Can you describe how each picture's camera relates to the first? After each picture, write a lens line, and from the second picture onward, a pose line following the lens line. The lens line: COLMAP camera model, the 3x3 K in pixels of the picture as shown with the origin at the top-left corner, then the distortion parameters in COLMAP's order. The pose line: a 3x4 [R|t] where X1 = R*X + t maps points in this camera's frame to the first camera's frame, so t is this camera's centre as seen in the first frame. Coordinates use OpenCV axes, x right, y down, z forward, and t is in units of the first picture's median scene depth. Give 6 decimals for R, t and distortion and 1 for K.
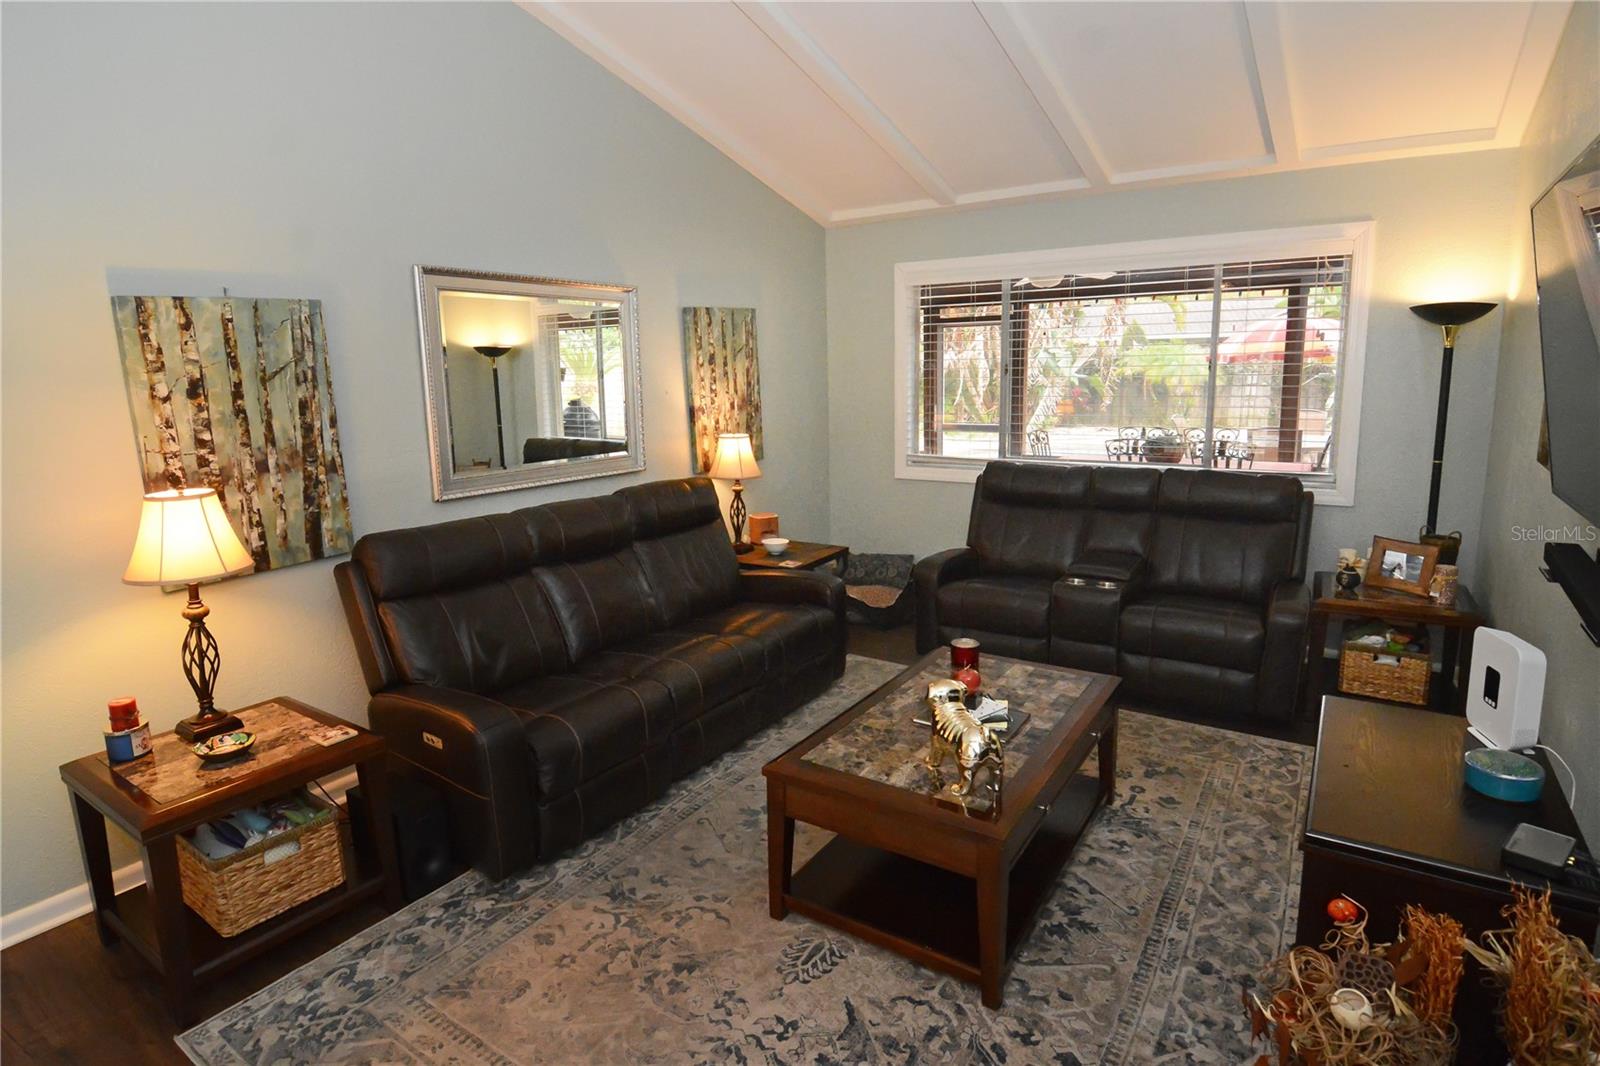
lens RADIAL K [[840.1, 0, 800.8], [0, 840.1, 516.2], [0, 0, 1]] dist [0.000718, -0.018711]
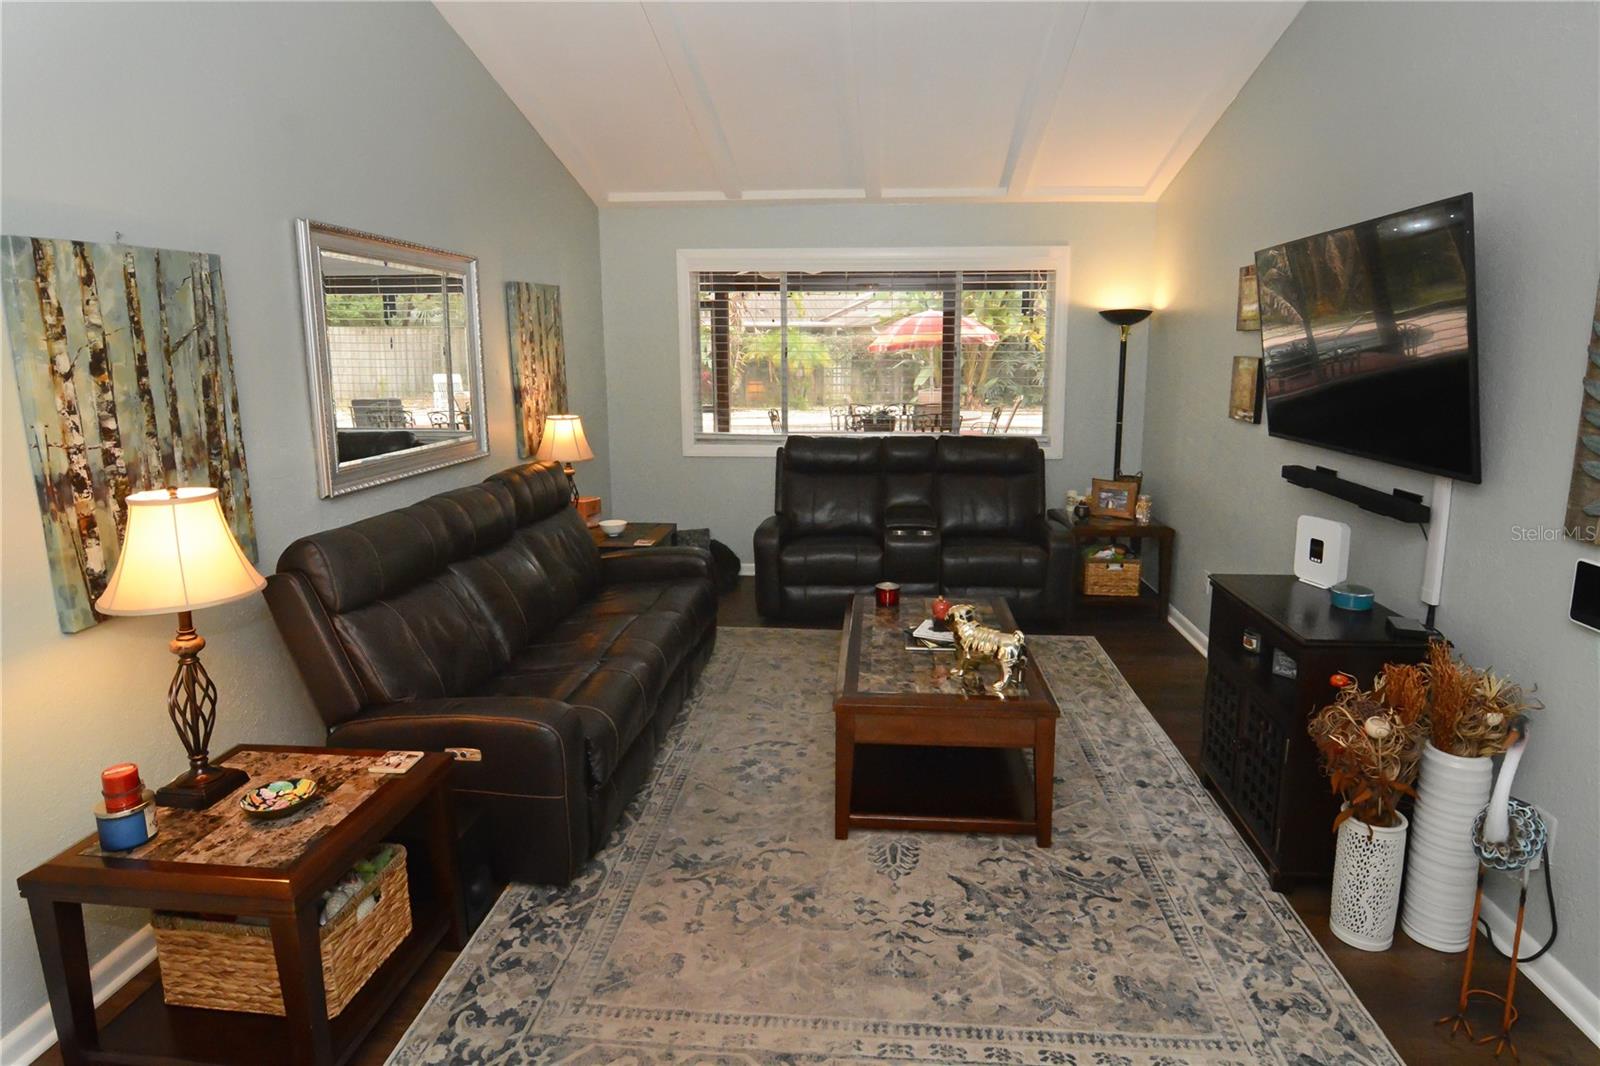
lens RADIAL K [[848.0, 0, 831.1], [0, 848.0, 491.3], [0, 0, 1]] dist [-0.001274, -0.013482]
pose [[0.870444, -0.064520, 0.488021, -0.504170], [0.069902, 0.997528, 0.007202, 0.006185], [-0.487279, 0.027844, 0.872802, 0.005633]]
